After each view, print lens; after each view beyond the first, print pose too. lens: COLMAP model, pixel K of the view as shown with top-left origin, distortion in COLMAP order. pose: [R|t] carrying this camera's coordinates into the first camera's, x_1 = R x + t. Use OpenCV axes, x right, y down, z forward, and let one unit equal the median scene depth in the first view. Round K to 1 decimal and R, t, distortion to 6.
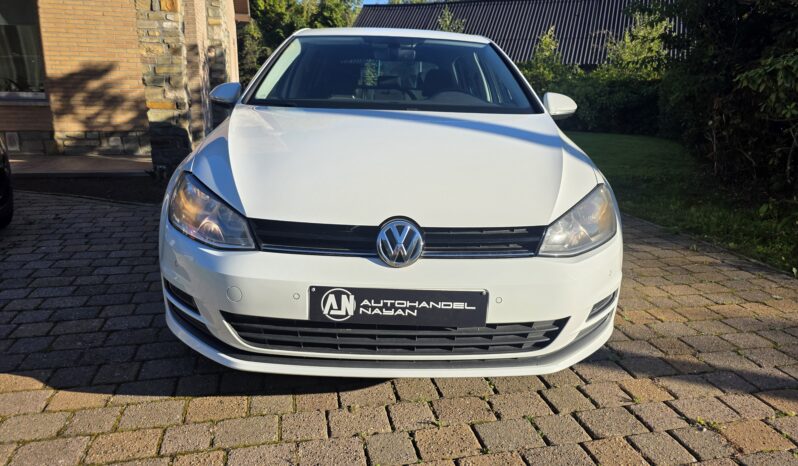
lens RADIAL K [[538.9, 0, 400.9], [0, 538.9, 227.1], [0, 0, 1]] dist [0.043896, -0.038998]
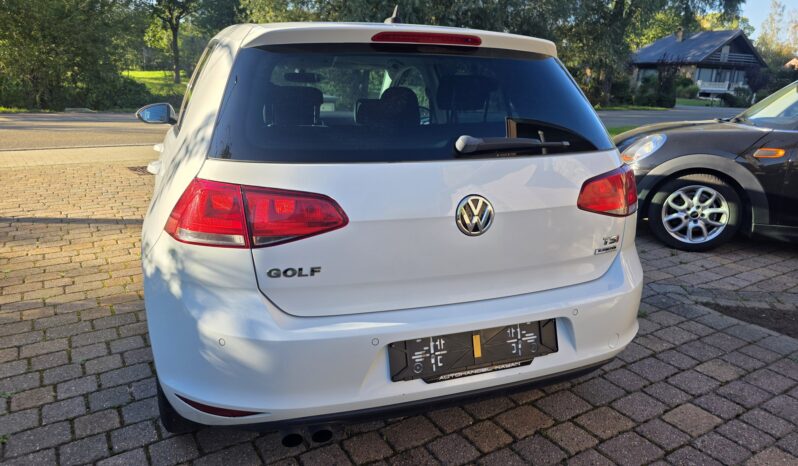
lens RADIAL K [[538.9, 0, 393.2], [0, 538.9, 230.0], [0, 0, 1]] dist [0.043896, -0.038998]
pose [[-0.951716, 0.032133, -0.305294, 0.274406], [-0.123644, 0.870146, 0.477030, -0.993693], [0.280978, 0.491745, -0.824159, 3.533760]]
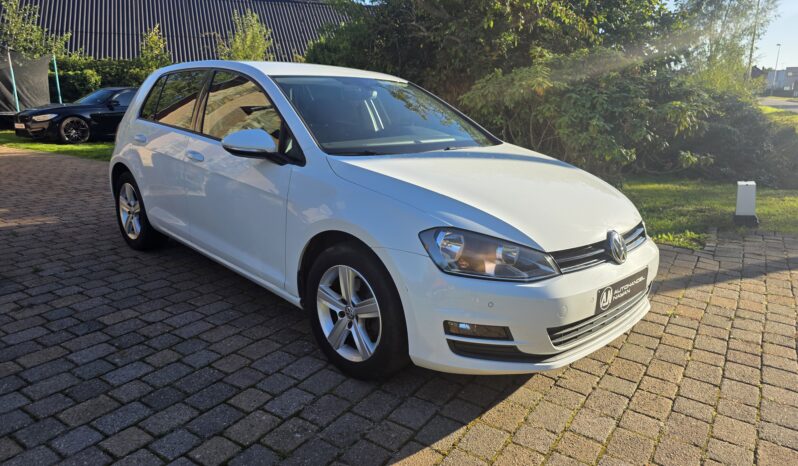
lens RADIAL K [[538.9, 0, 394.5], [0, 538.9, 229.6], [0, 0, 1]] dist [0.043896, -0.038998]
pose [[0.732849, -0.179085, 0.656401, -1.206515], [0.168391, 0.982465, 0.080041, -0.204242], [-0.659225, 0.051874, 0.750154, 0.233649]]
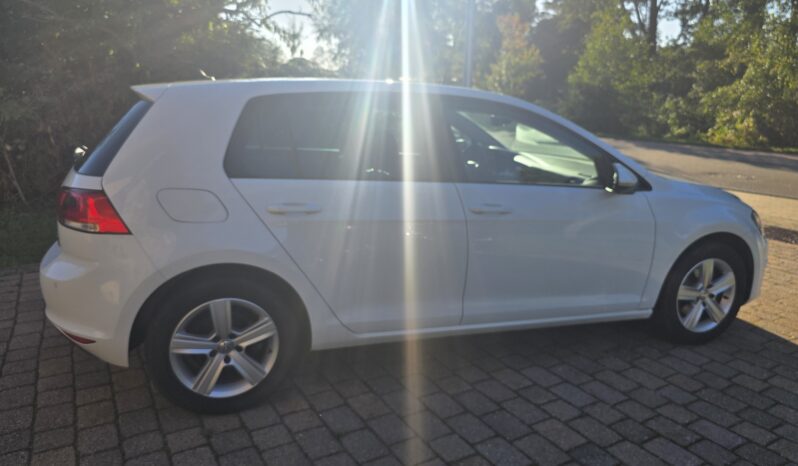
lens RADIAL K [[538.9, 0, 392.7], [0, 538.9, 233.4], [0, 0, 1]] dist [0.043896, -0.038998]
pose [[-0.296033, -0.263436, 0.918132, -1.676385], [0.205588, 0.921114, 0.330580, -0.844748], [-0.932790, 0.286619, -0.218520, 2.468869]]
